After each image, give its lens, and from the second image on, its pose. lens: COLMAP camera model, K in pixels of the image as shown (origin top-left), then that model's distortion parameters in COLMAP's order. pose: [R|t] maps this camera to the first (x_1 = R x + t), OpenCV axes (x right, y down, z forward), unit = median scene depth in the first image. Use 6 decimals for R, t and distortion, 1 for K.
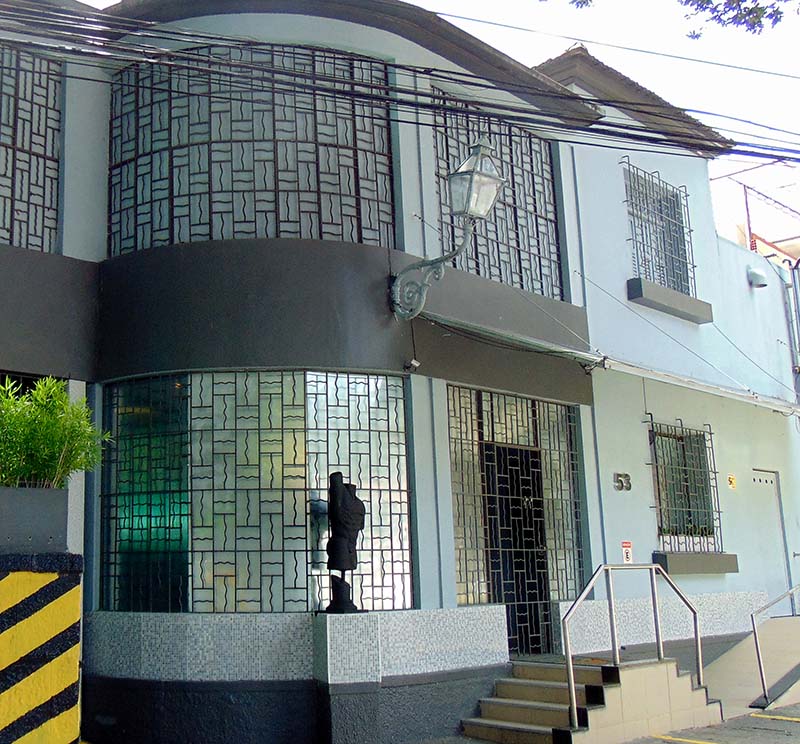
lens RADIAL K [[1010.0, 0, 399.5], [0, 1010.0, 371.3], [0, 0, 1]] dist [-0.024885, 0.000000]
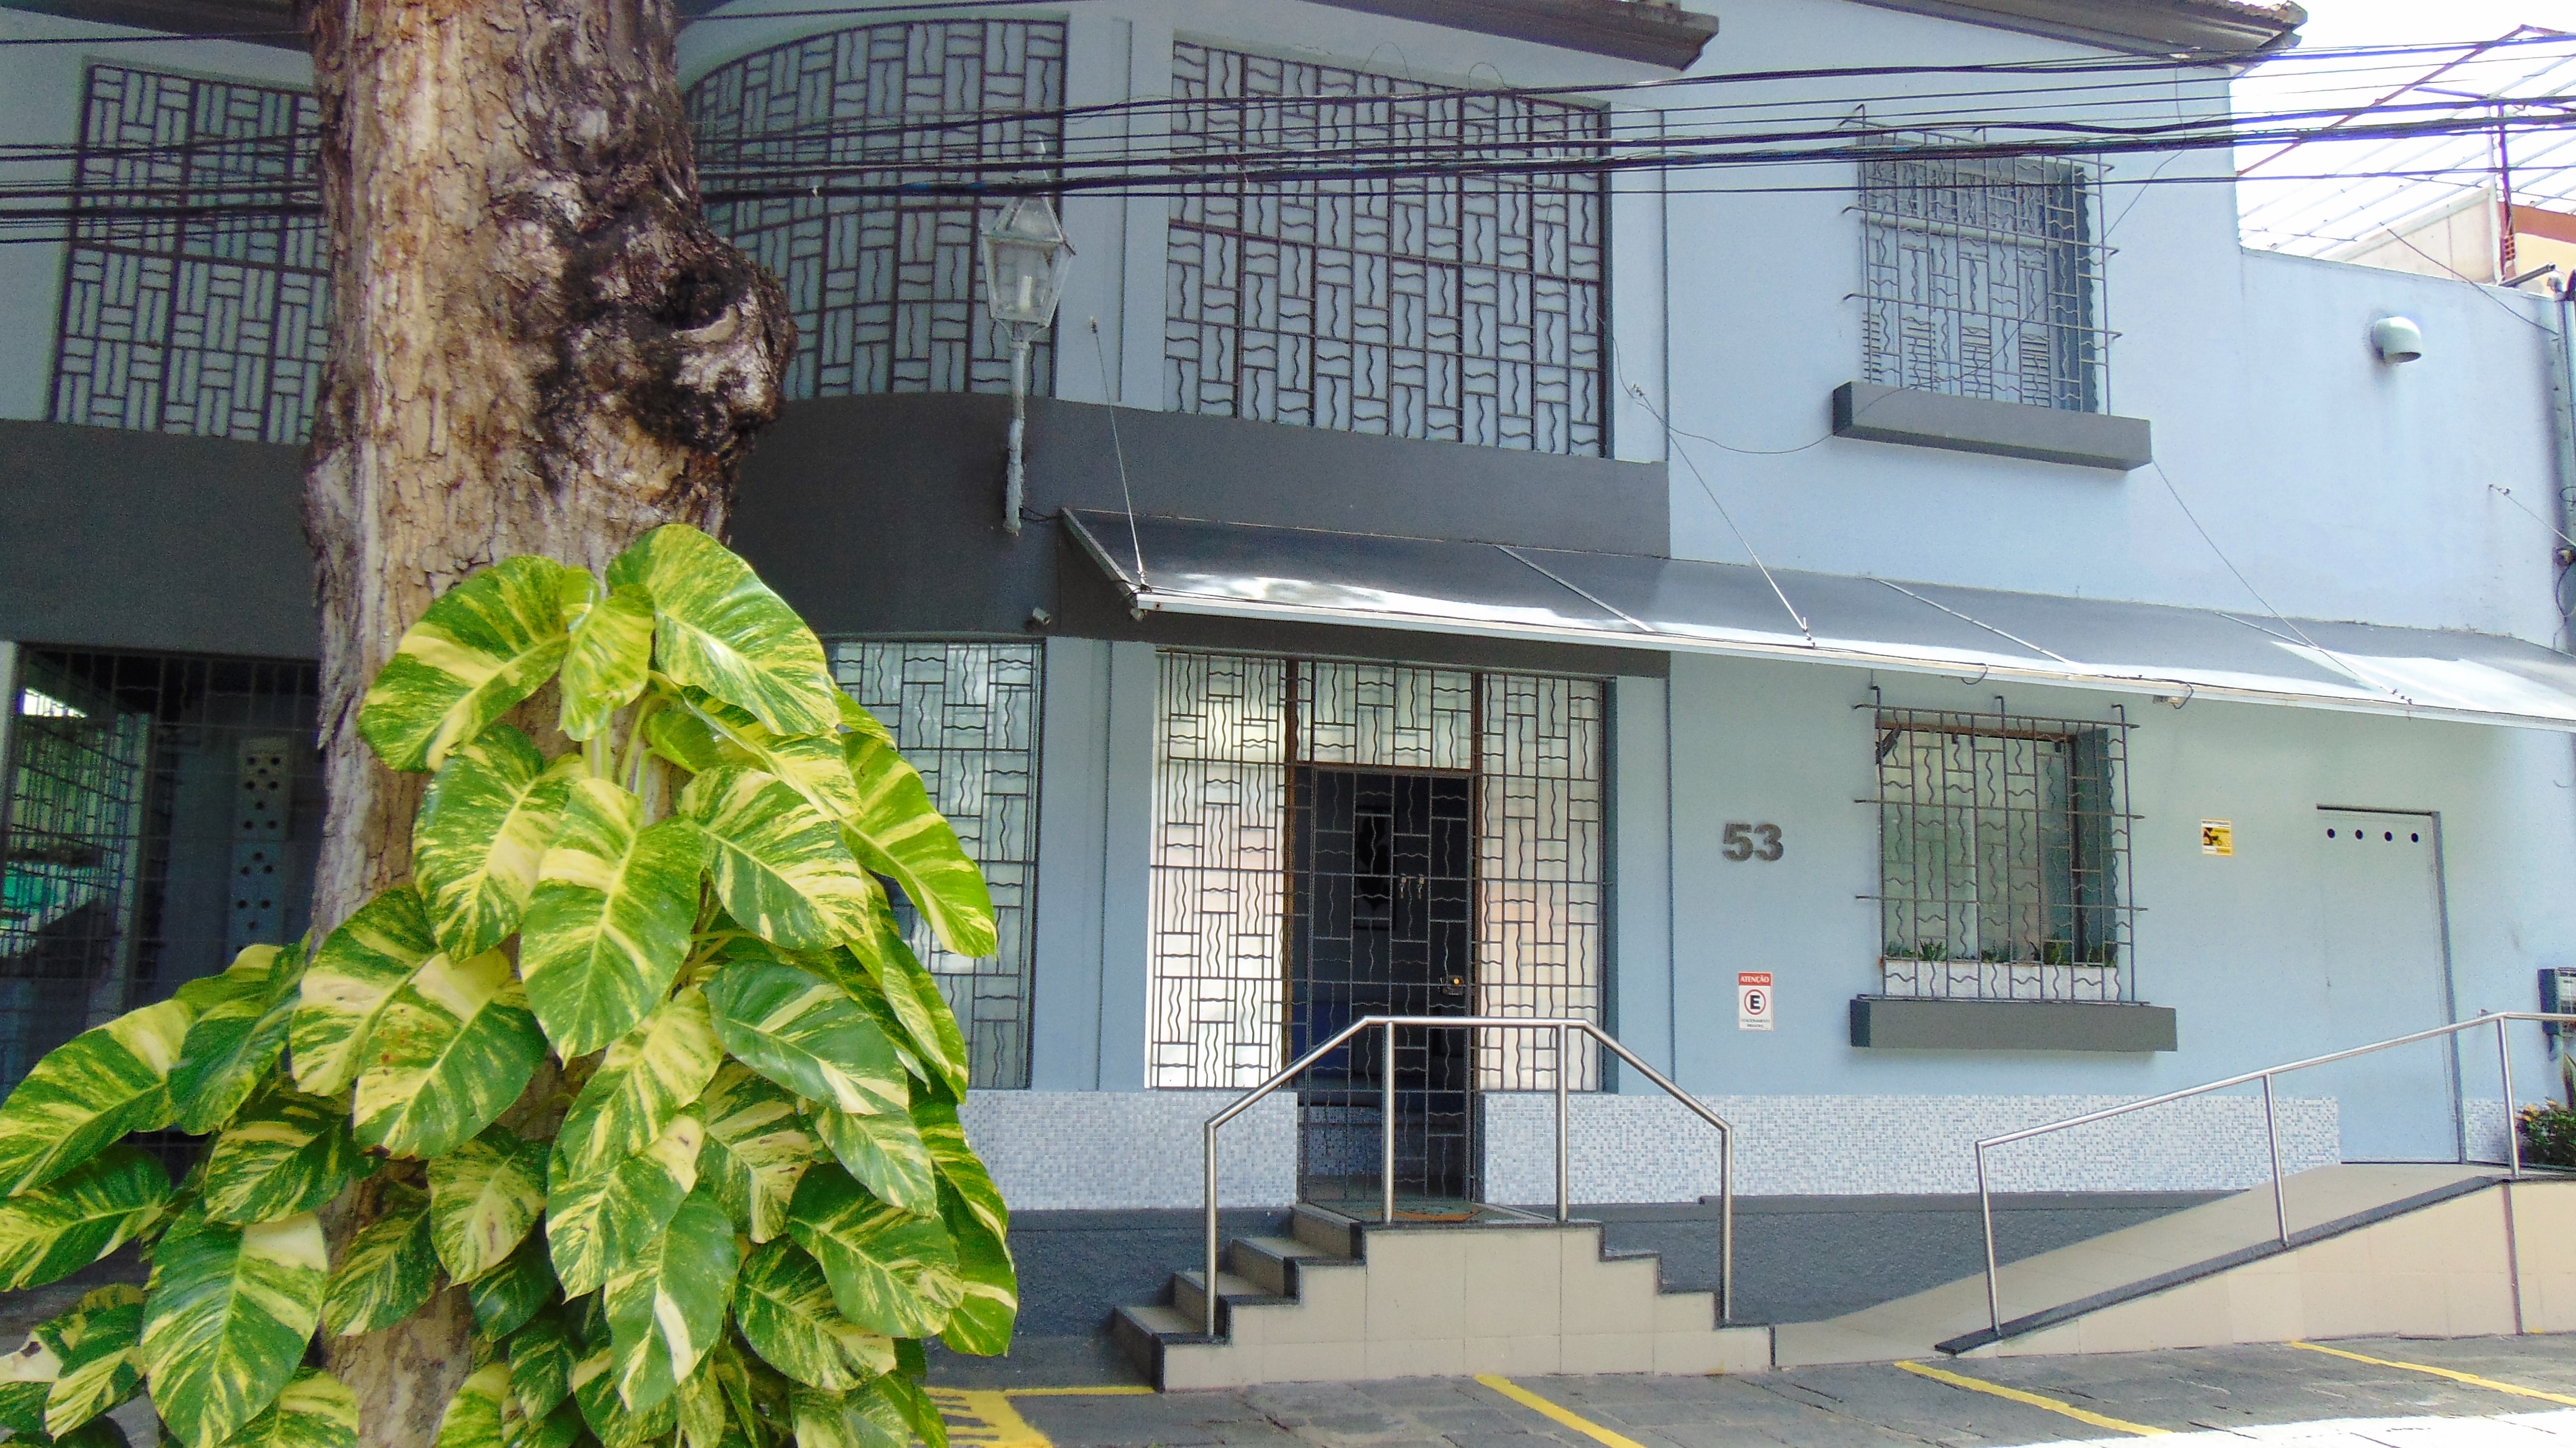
lens RADIAL K [[2049.8, 0, 1289.2], [0, 2049.8, 735.9], [0, 0, 1]] dist [0.005197, 0.016111]
pose [[0.909690, -0.034524, -0.413850, 0.408341], [0.055832, 0.997659, 0.039498, 0.013924], [0.411517, -0.059037, 0.909488, 0.074580]]
